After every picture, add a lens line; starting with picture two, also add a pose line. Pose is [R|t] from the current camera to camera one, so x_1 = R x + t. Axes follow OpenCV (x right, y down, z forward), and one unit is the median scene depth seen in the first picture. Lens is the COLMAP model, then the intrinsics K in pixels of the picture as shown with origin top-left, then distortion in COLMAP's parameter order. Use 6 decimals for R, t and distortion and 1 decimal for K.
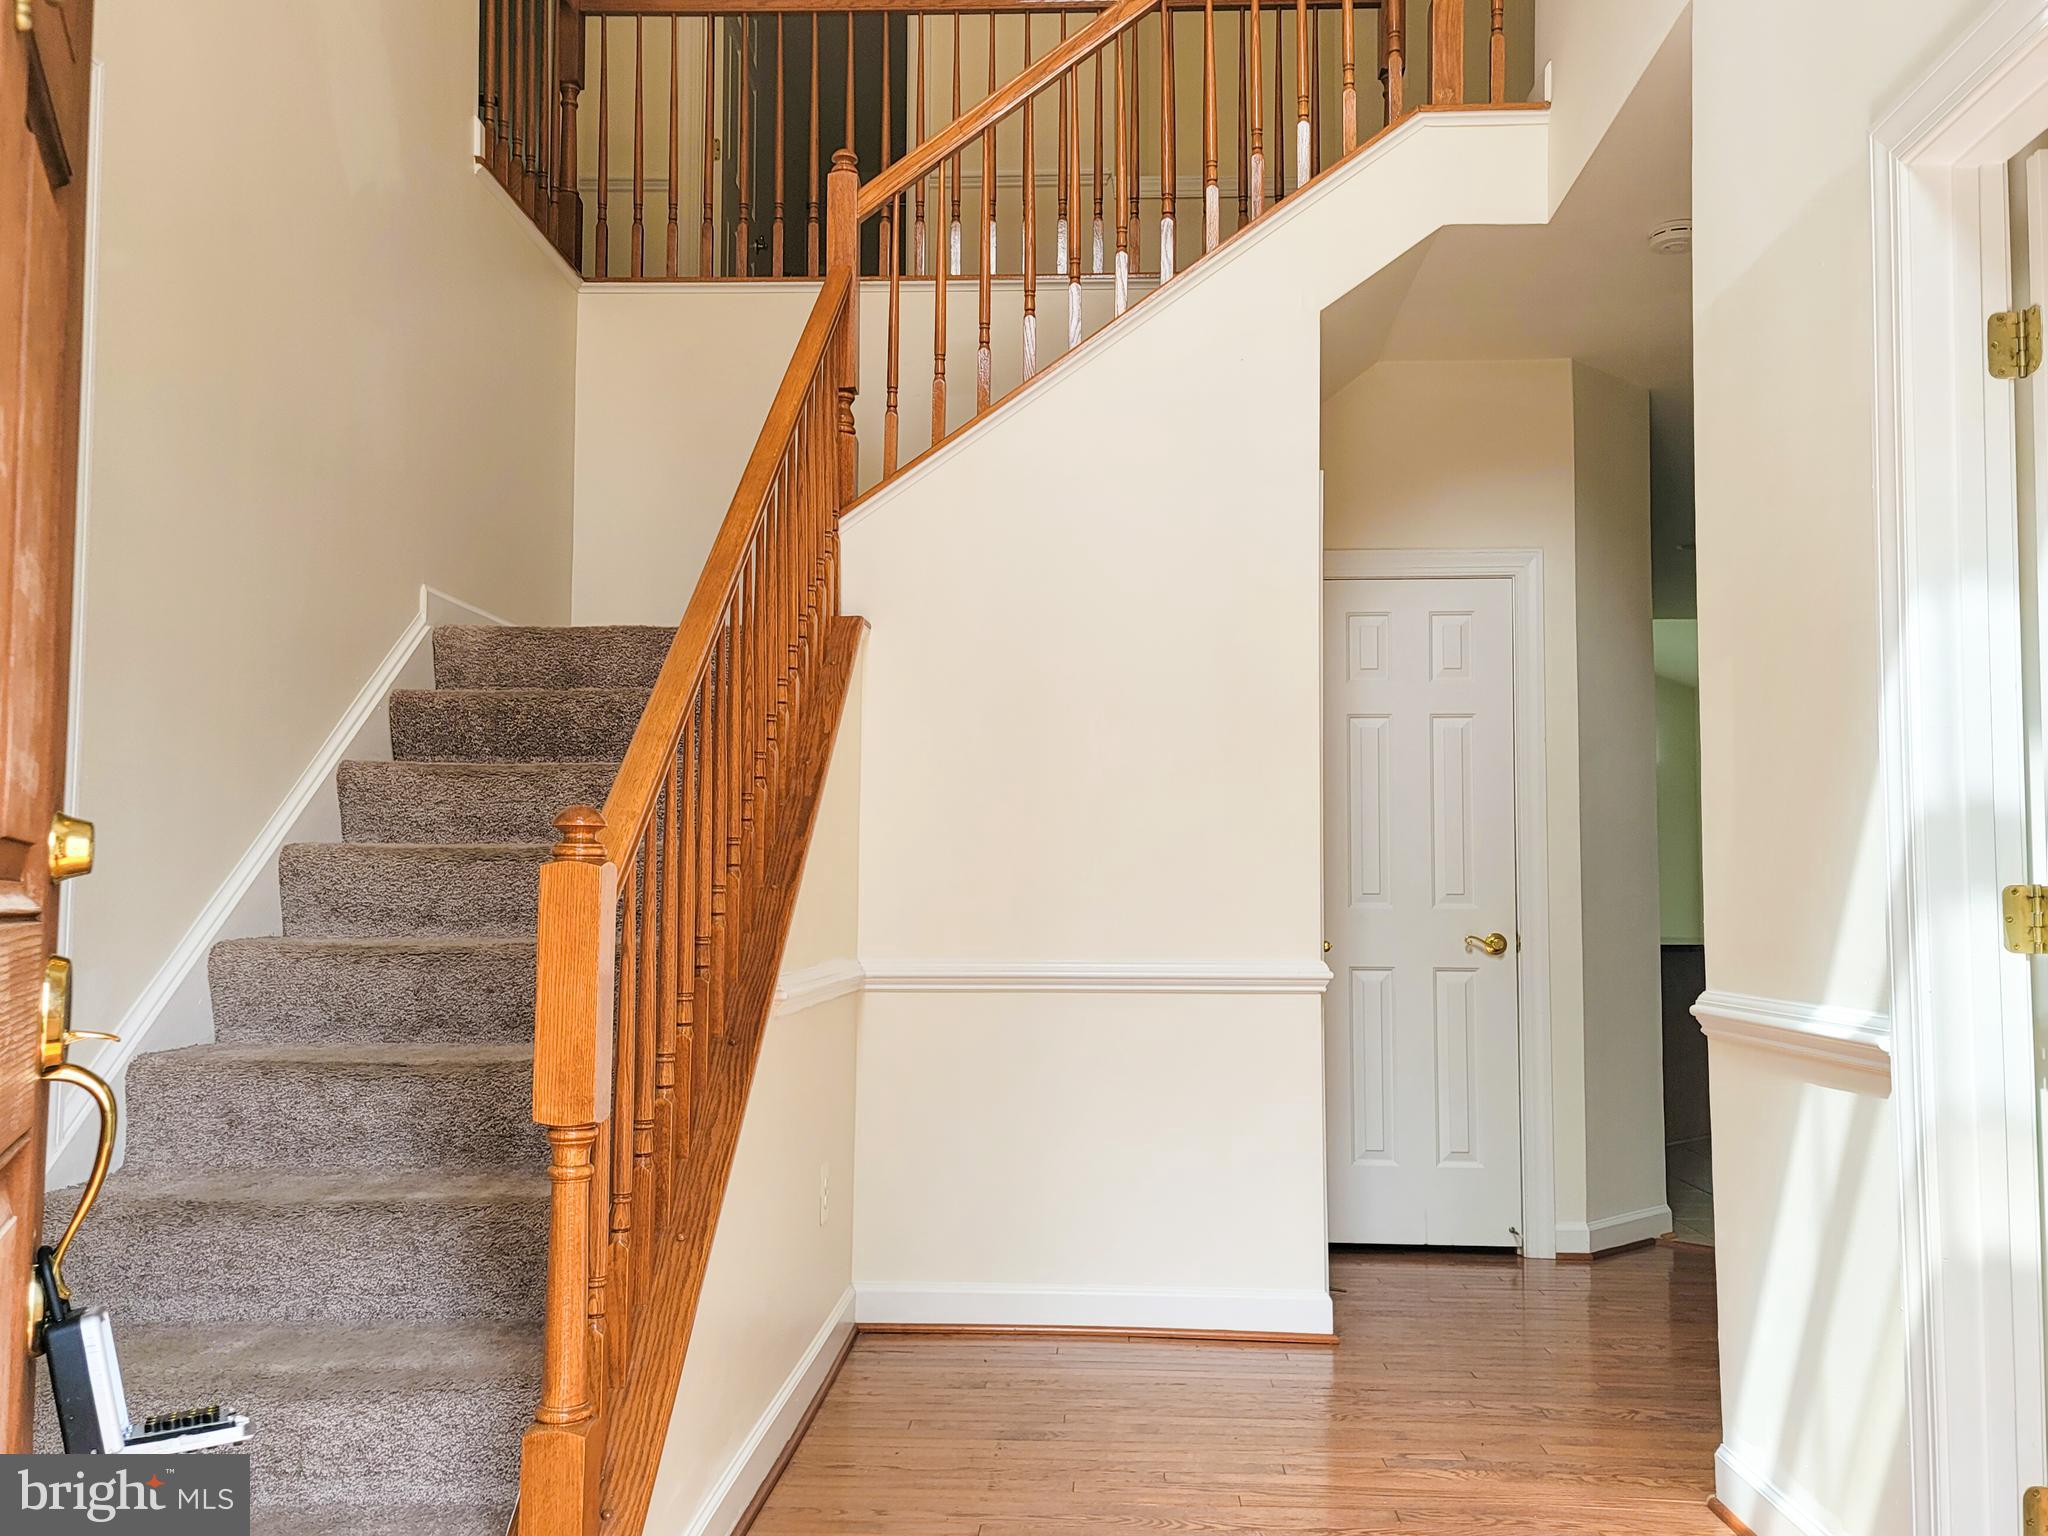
lens RADIAL K [[1736.0, 0, 1041.6], [0, 1736.0, 776.5], [0, 0, 1]] dist [0.068388, -0.001838]
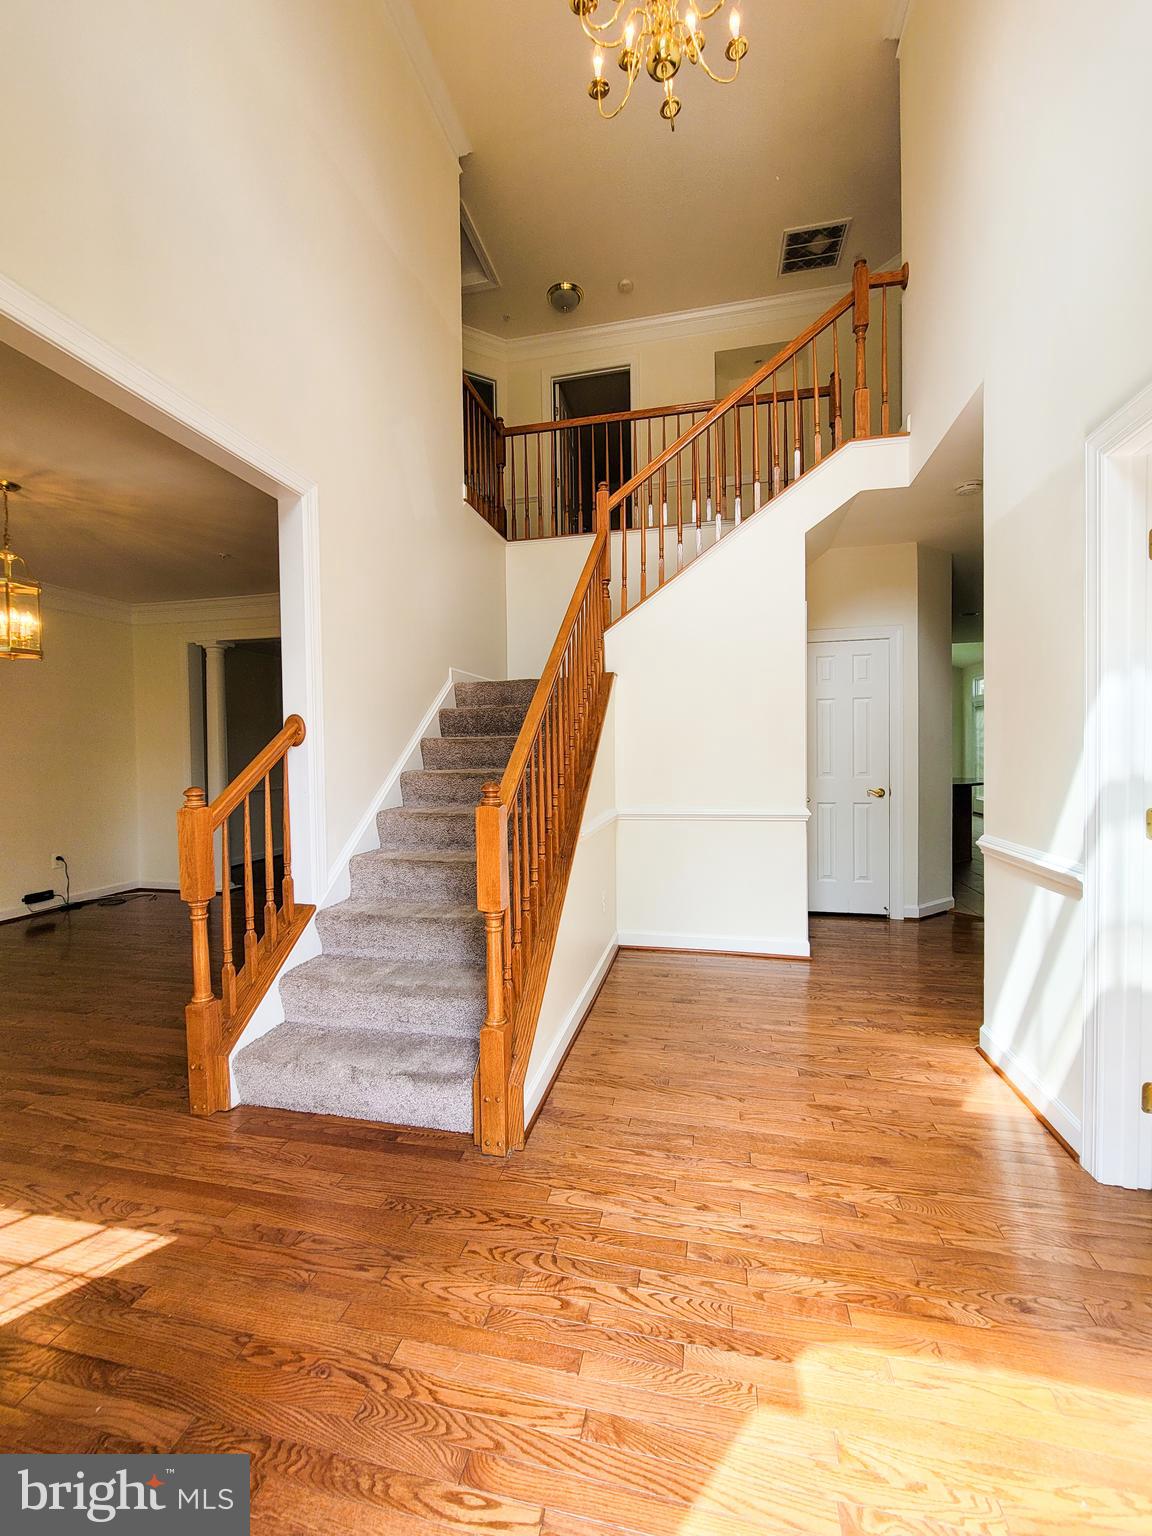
lens RADIAL K [[634.4, 0, 574.4], [0, 634.4, 766.7], [0, 0, 1]] dist [-0.001170, -0.000281]
pose [[0.982764, -0.014222, -0.184319, 0.007687], [0.031659, 0.995255, 0.092007, -0.043719], [0.182136, -0.096256, 0.978551, 0.082794]]
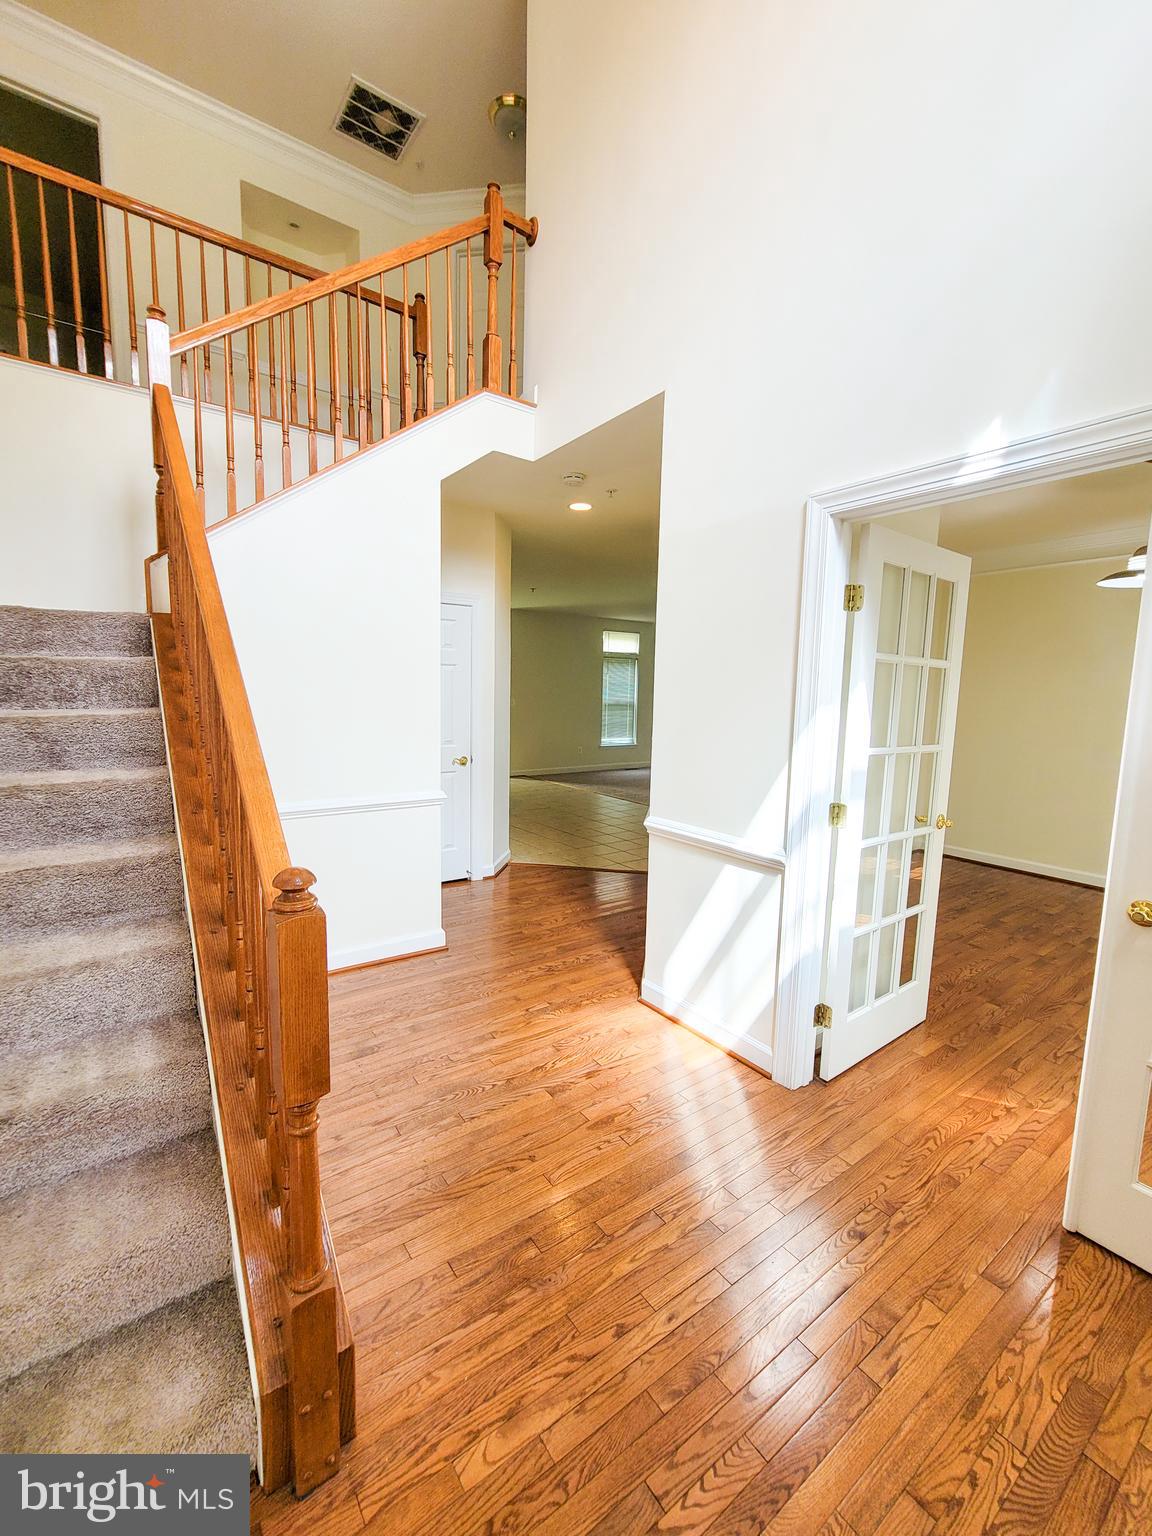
lens RADIAL K [[634.4, 0, 574.4], [0, 634.4, 766.7], [0, 0, 1]] dist [-0.001170, -0.000281]
pose [[0.788281, -0.061816, 0.612203, -0.204391], [-0.062276, 0.981817, 0.179325, -0.082133], [-0.612156, -0.179484, 0.770098, 0.278247]]
